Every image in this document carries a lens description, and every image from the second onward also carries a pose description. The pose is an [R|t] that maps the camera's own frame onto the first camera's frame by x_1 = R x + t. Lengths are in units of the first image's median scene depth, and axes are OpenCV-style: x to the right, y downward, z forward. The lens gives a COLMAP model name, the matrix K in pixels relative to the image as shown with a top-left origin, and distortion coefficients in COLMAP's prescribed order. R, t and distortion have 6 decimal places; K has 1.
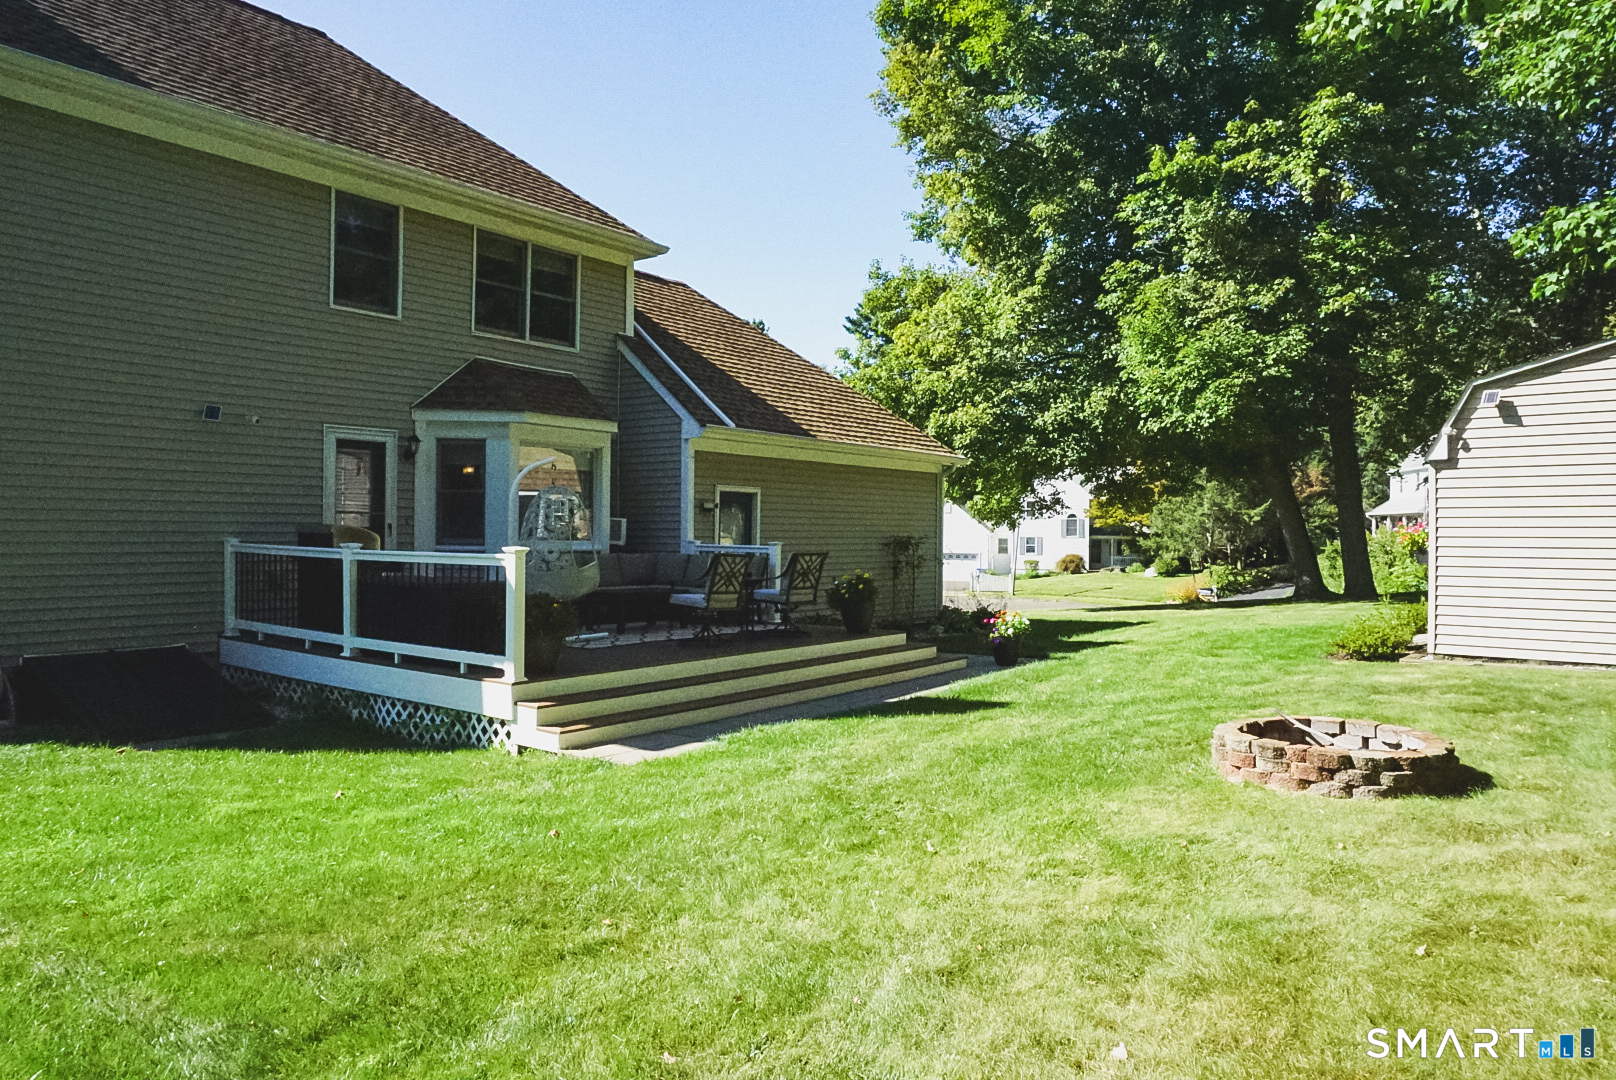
lens RADIAL K [[1081.3, 0, 811.3], [0, 1081.3, 534.9], [0, 0, 1]] dist [-0.045016, 0.030182]
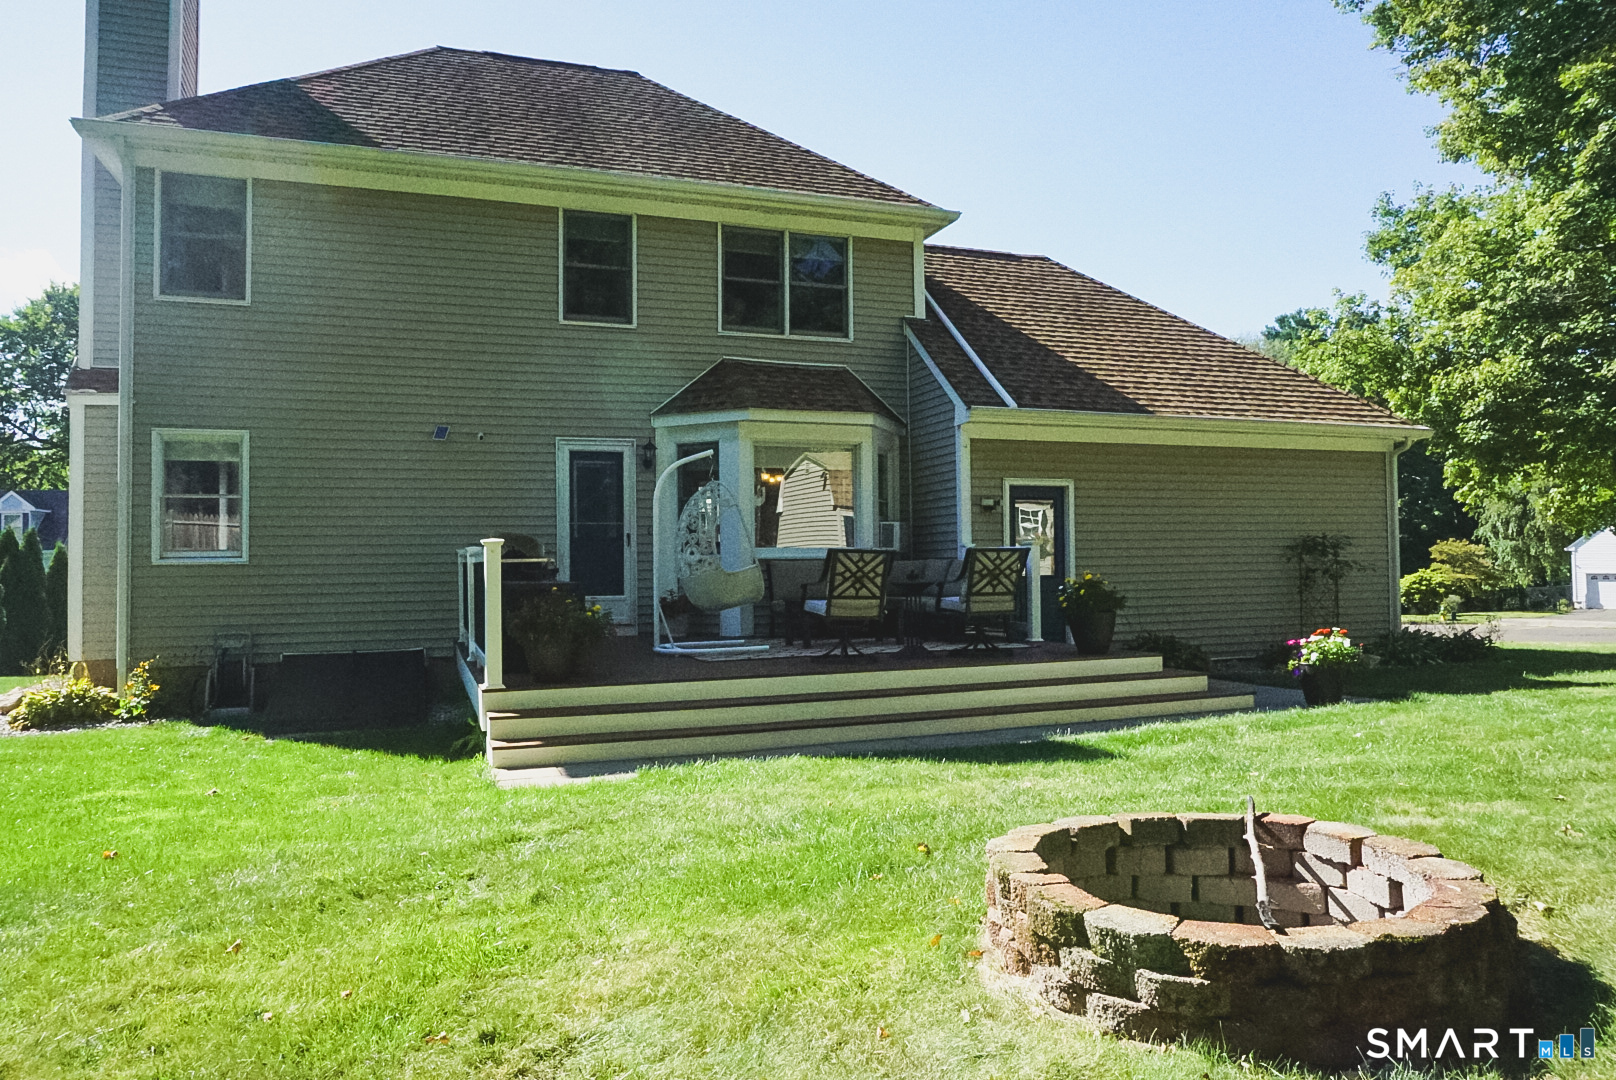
lens RADIAL K [[1081.3, 0, 811.3], [0, 1081.3, 534.9], [0, 0, 1]] dist [-0.045016, 0.030182]
pose [[0.837086, -0.037780, -0.545766, 0.331726], [0.021141, 0.999101, -0.036737, 0.034970], [0.546663, 0.019214, 0.837132, 0.295480]]
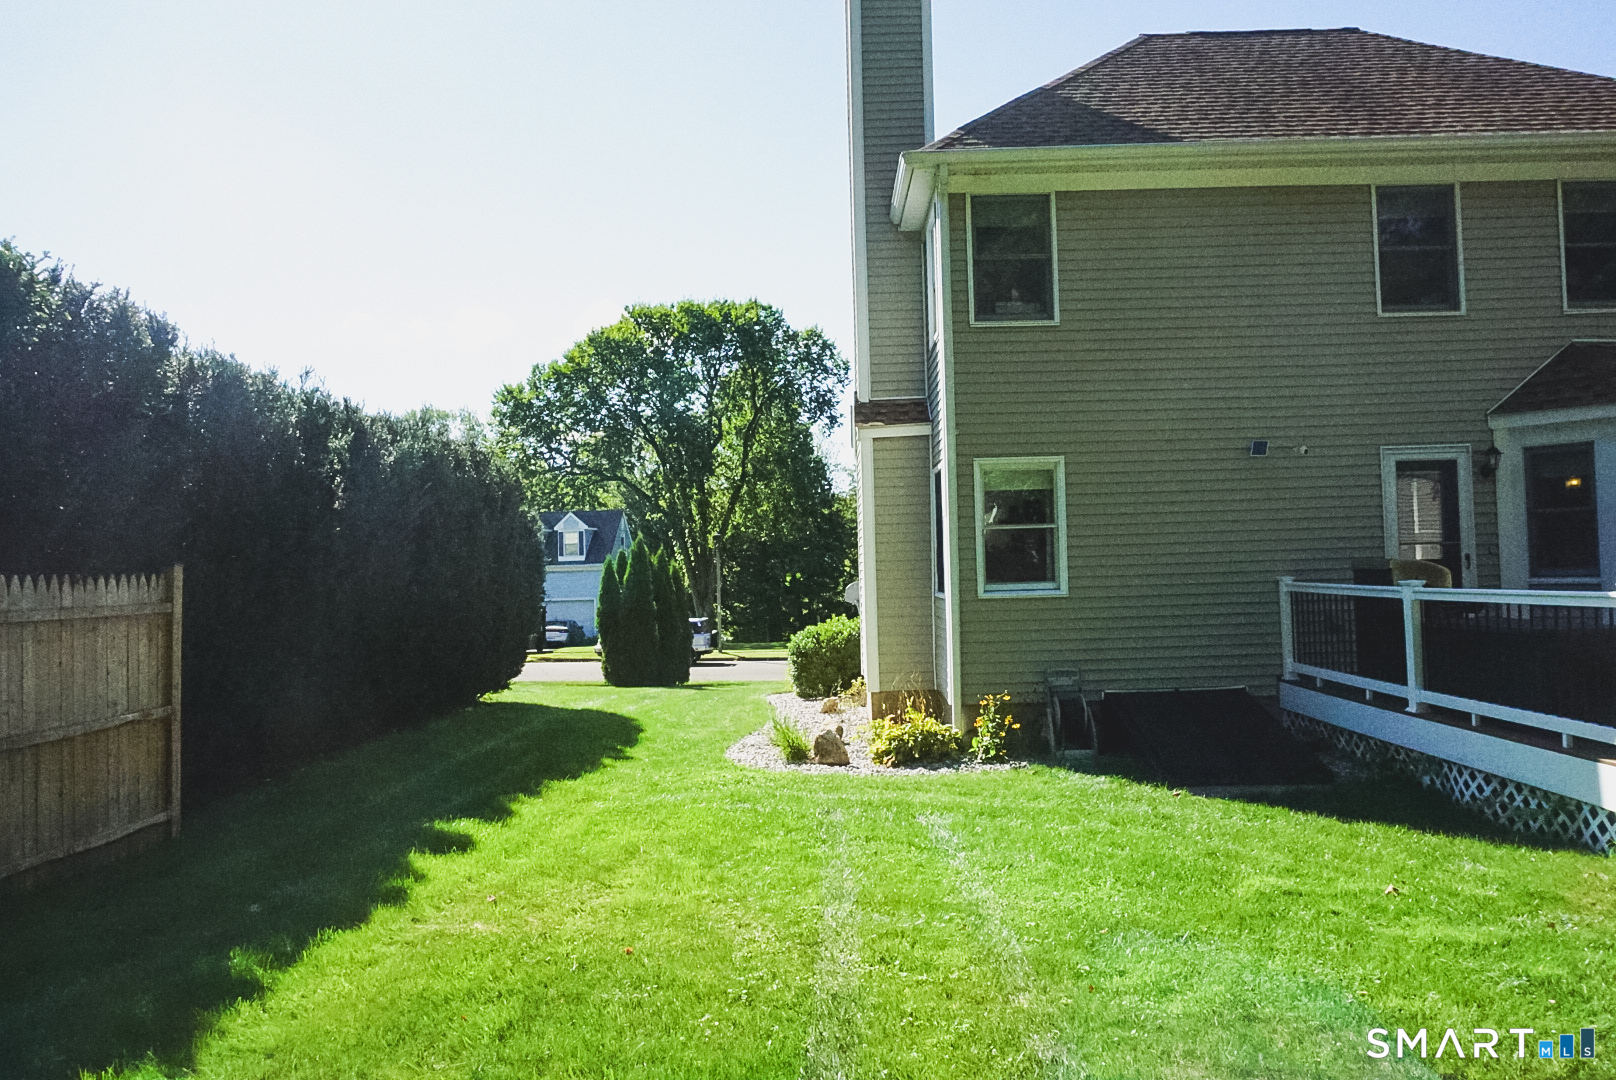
lens RADIAL K [[1081.3, 0, 811.3], [0, 1081.3, 534.9], [0, 0, 1]] dist [-0.045016, 0.030182]
pose [[0.585529, -0.054273, -0.808832, -0.013261], [0.031329, 0.998526, -0.044322, -0.005334], [0.810046, 0.000611, 0.586366, 0.096135]]
